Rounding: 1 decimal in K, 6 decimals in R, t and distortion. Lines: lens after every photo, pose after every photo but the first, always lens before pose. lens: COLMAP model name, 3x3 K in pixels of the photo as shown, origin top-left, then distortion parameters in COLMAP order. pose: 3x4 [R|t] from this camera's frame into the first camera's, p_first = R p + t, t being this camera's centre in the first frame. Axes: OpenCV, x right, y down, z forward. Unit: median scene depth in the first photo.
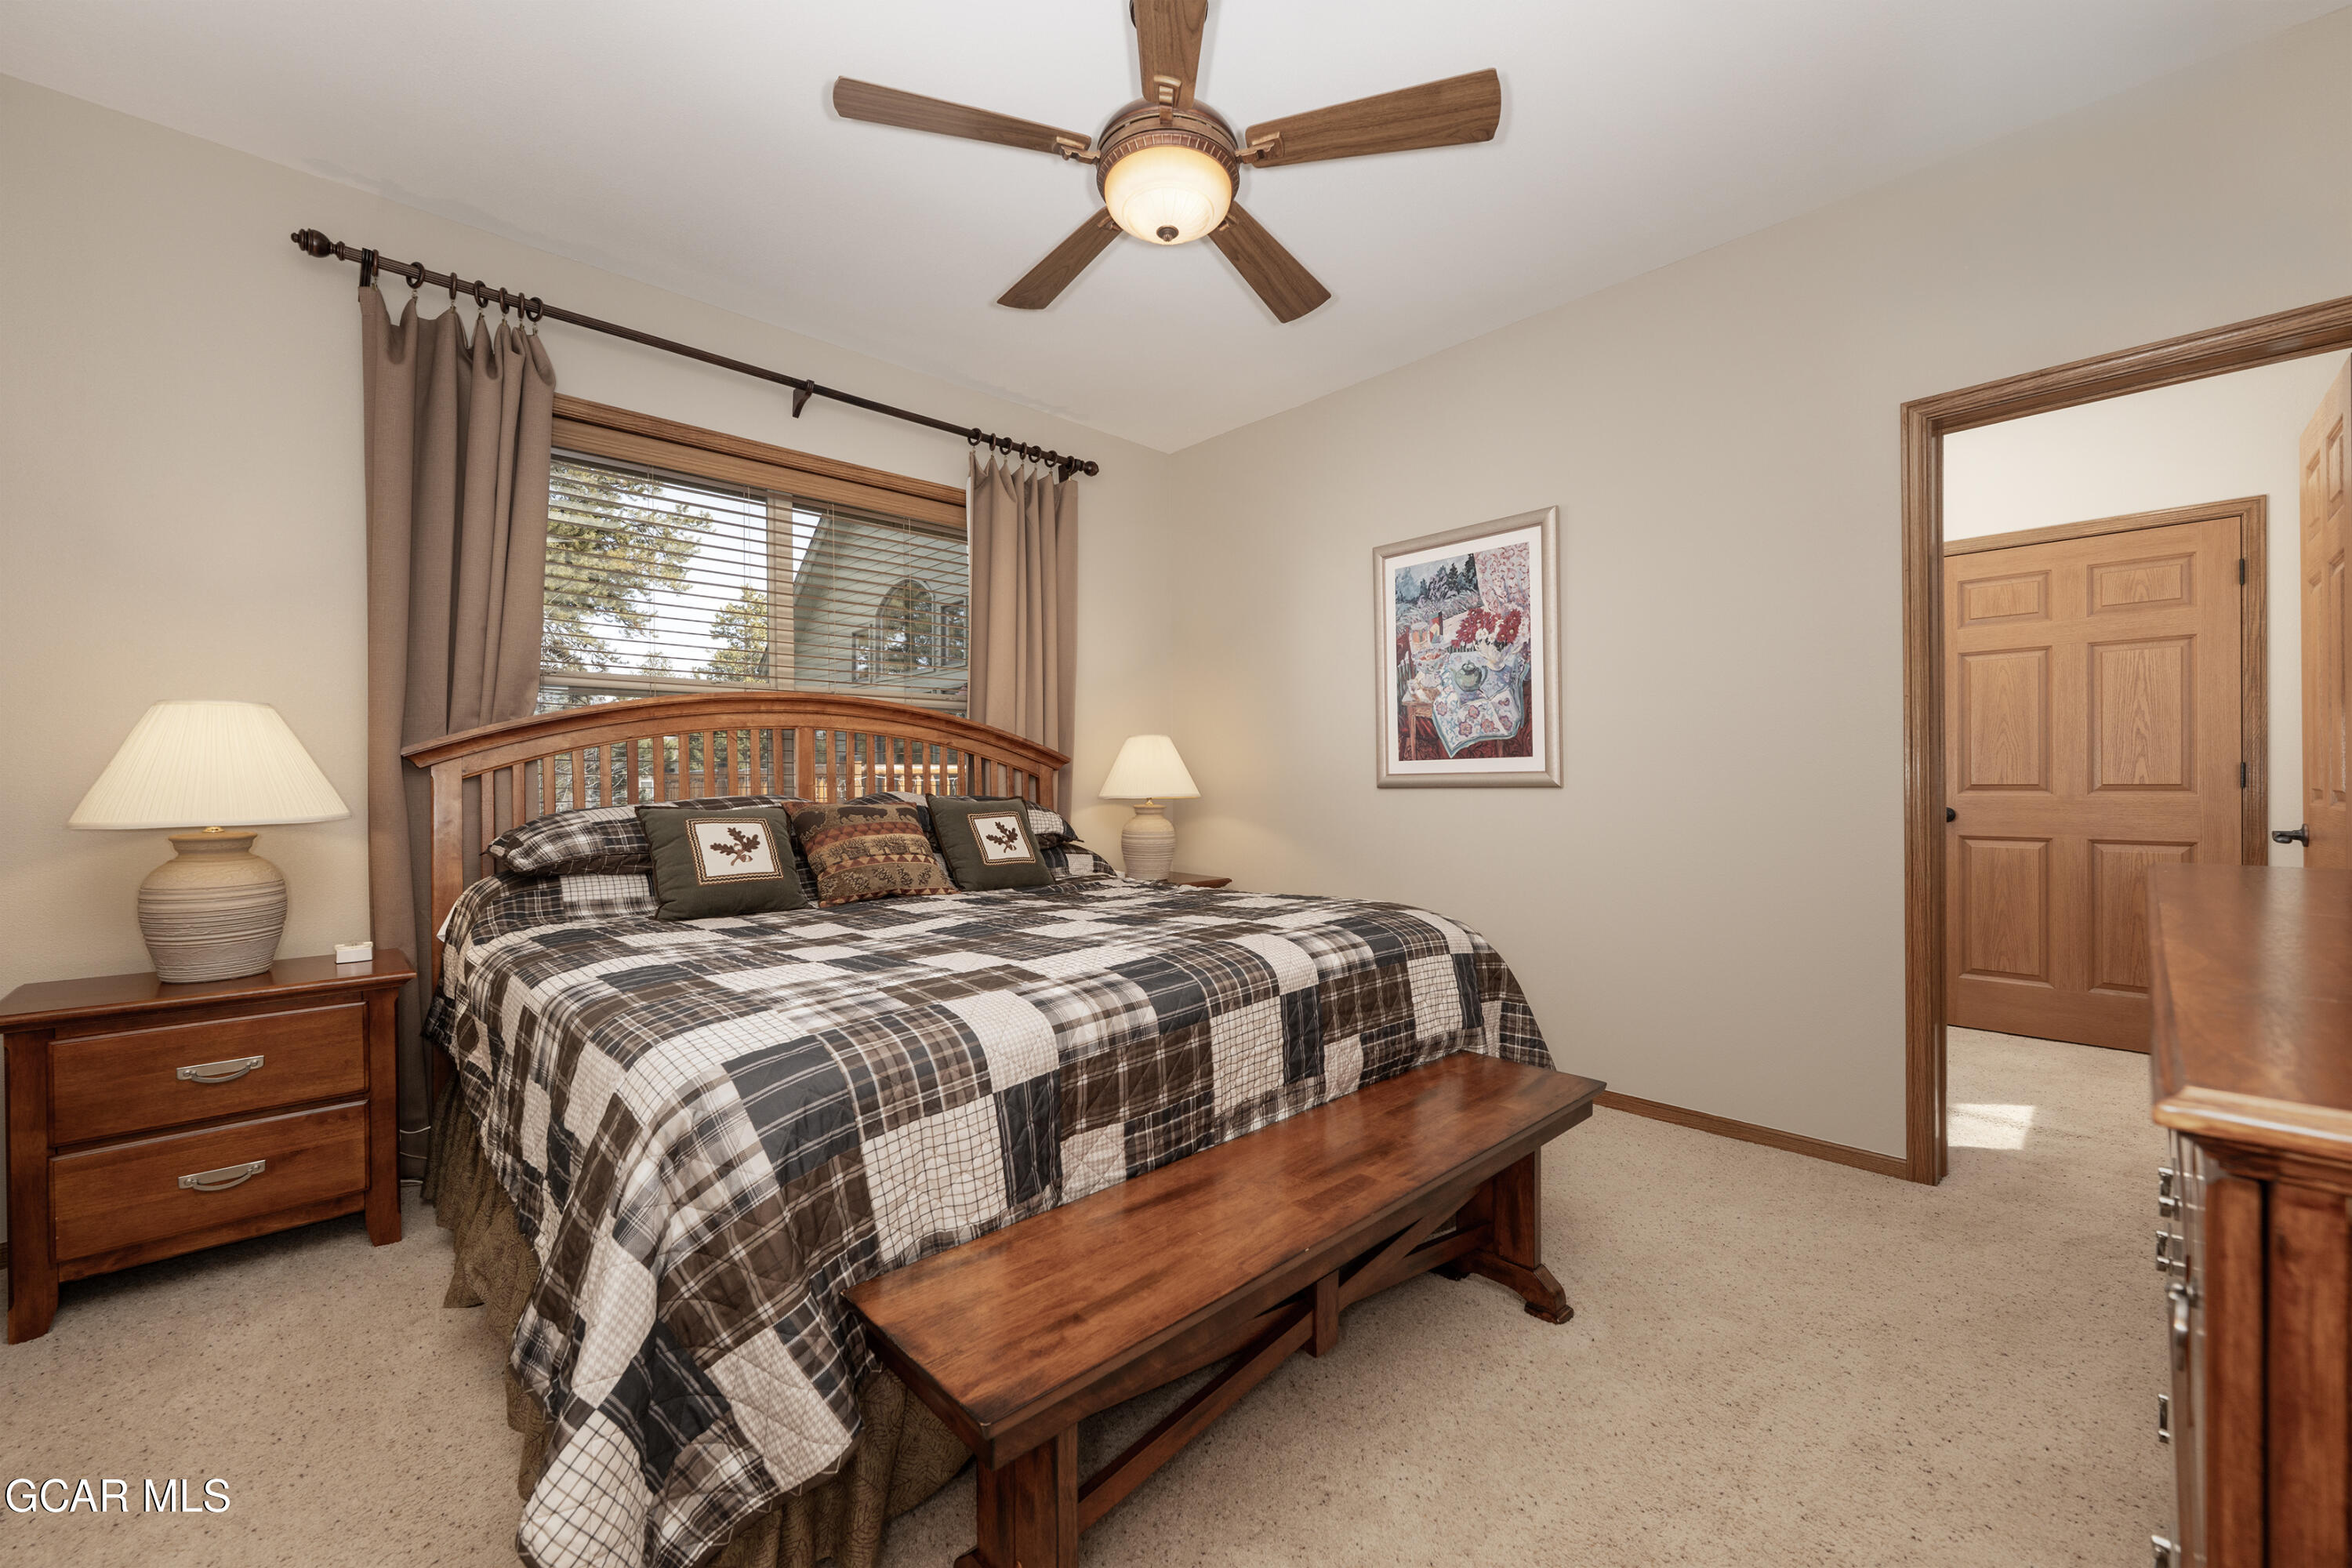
lens RADIAL K [[929.0, 0, 1170.1], [0, 929.0, 779.8], [0, 0, 1]] dist [0.000440, 0.000045]
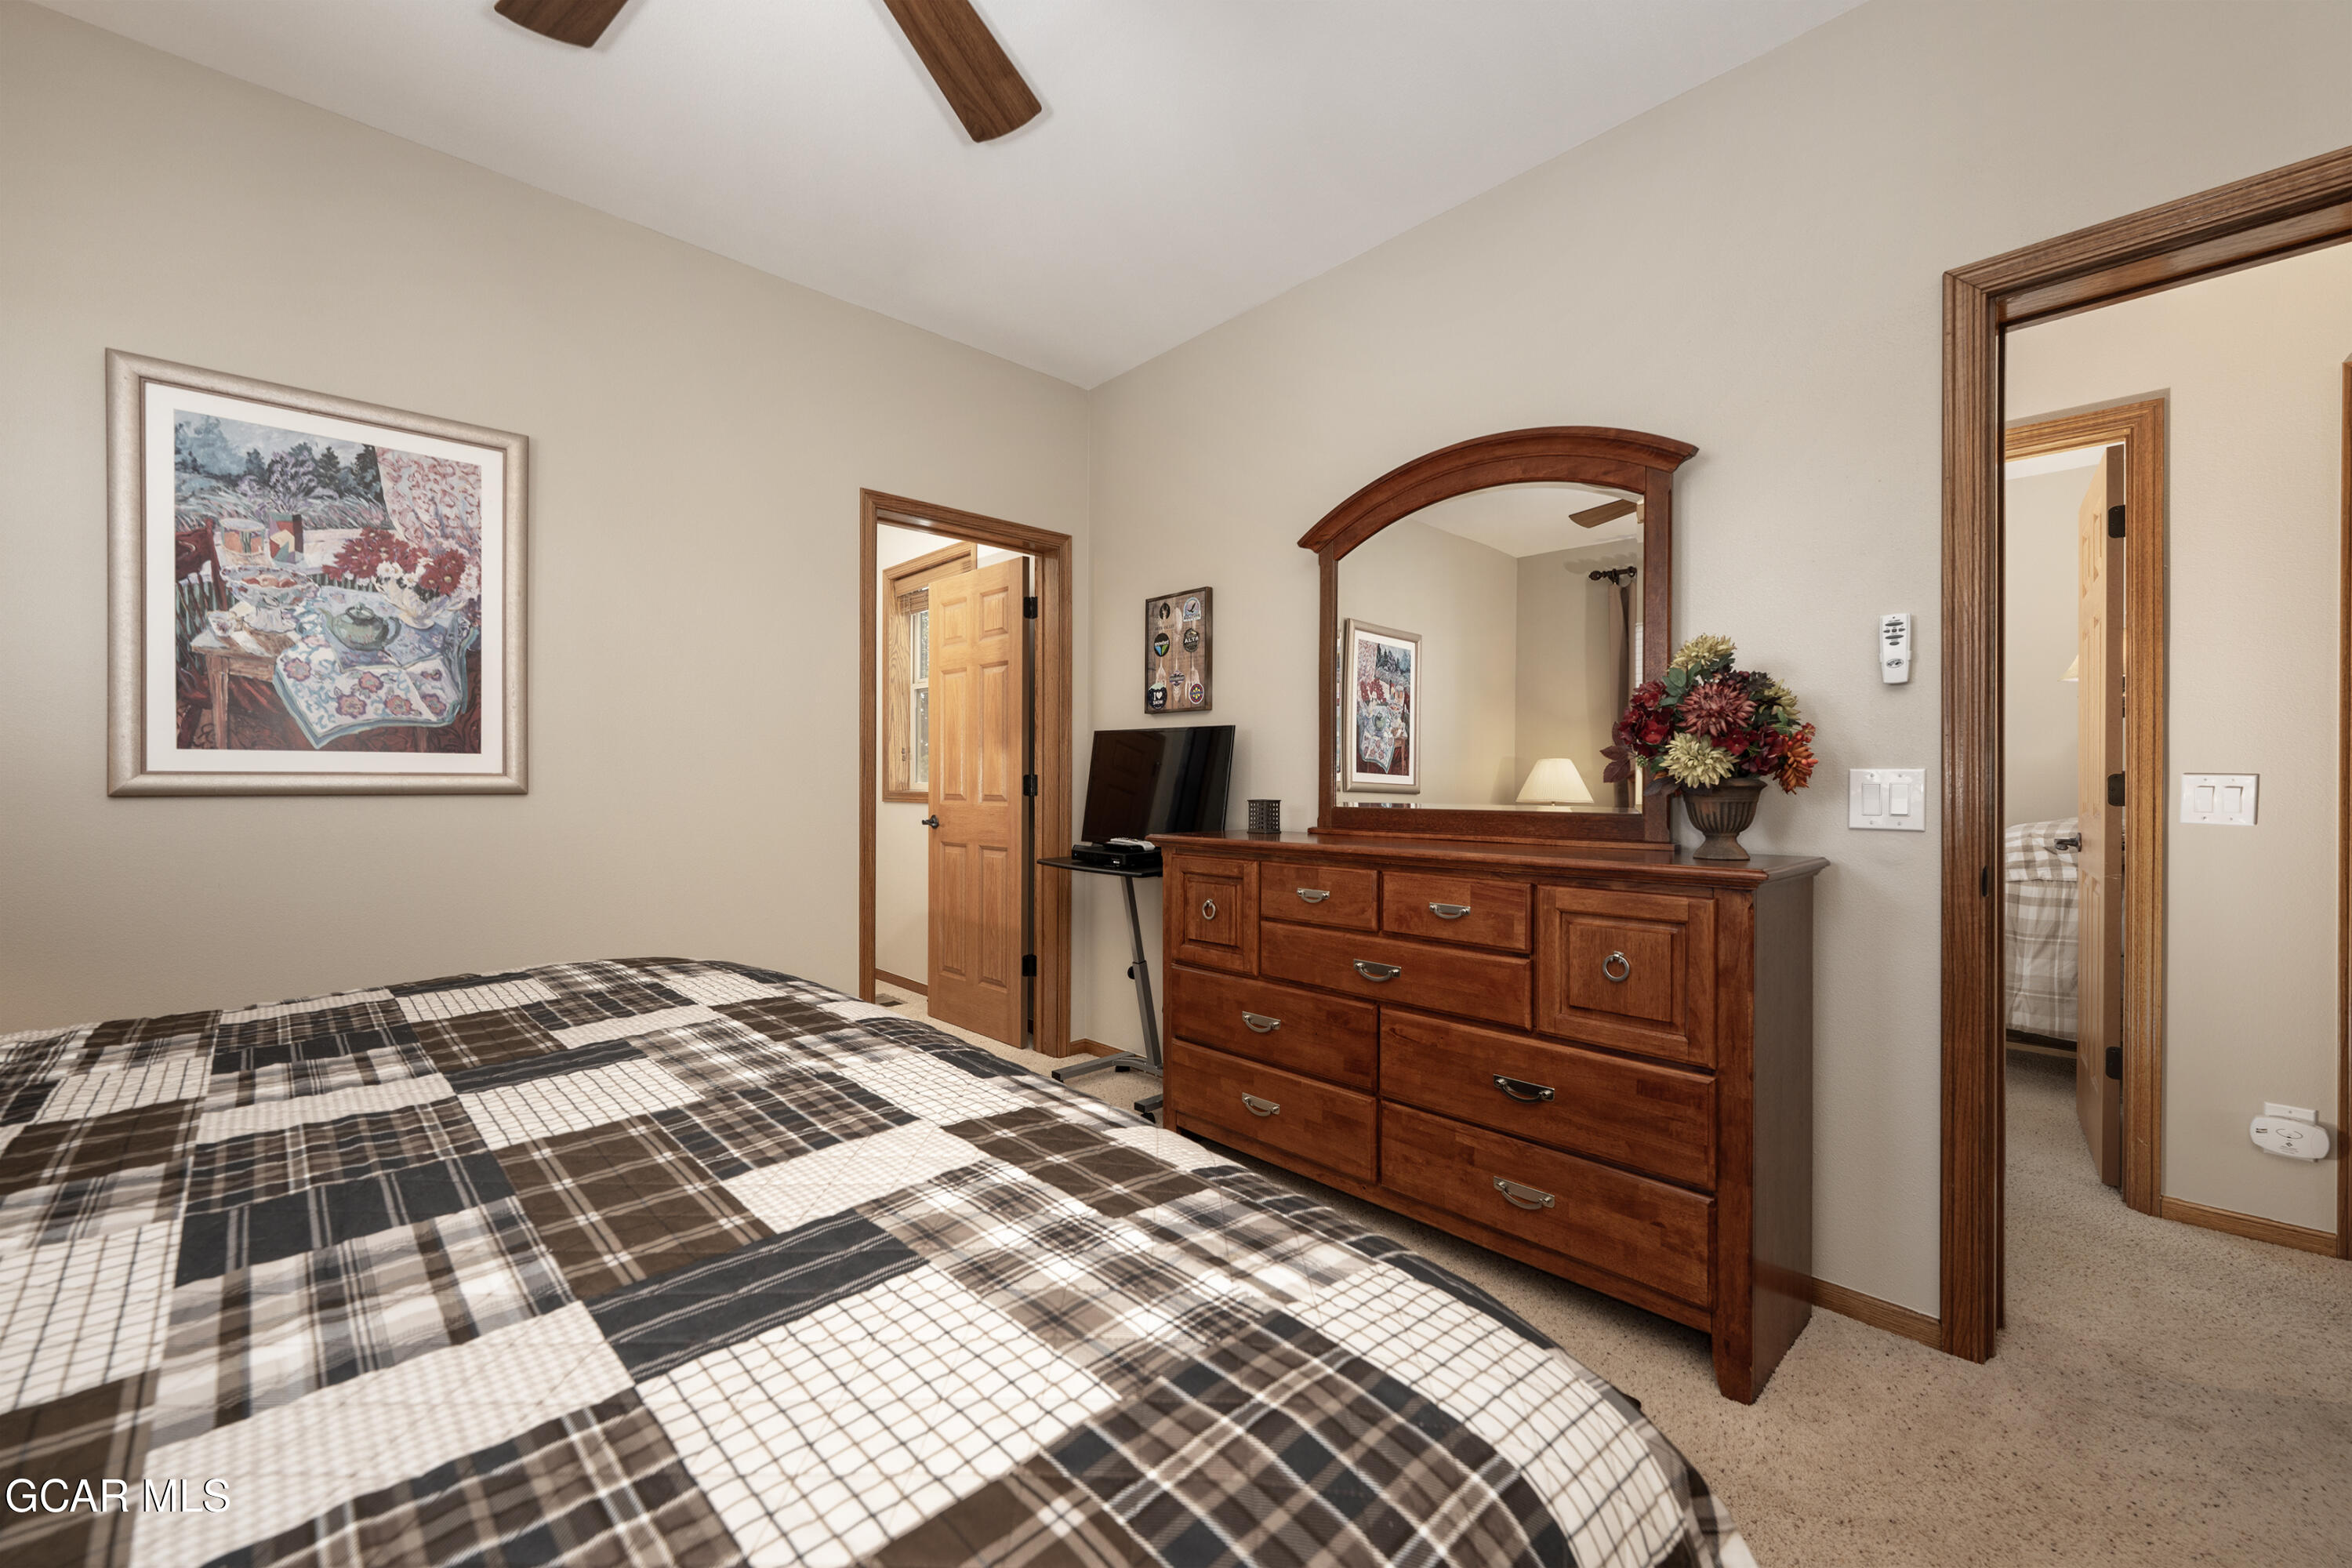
lens RADIAL K [[929.0, 0, 1175.6], [0, 929.0, 781.3], [0, 0, 1]] dist [0.000440, 0.000045]
pose [[0.007354, 0.005881, 0.999956, -0.336255], [-0.008370, 0.999948, -0.005819, -0.002399], [-0.999938, -0.008327, 0.007403, 0.408523]]
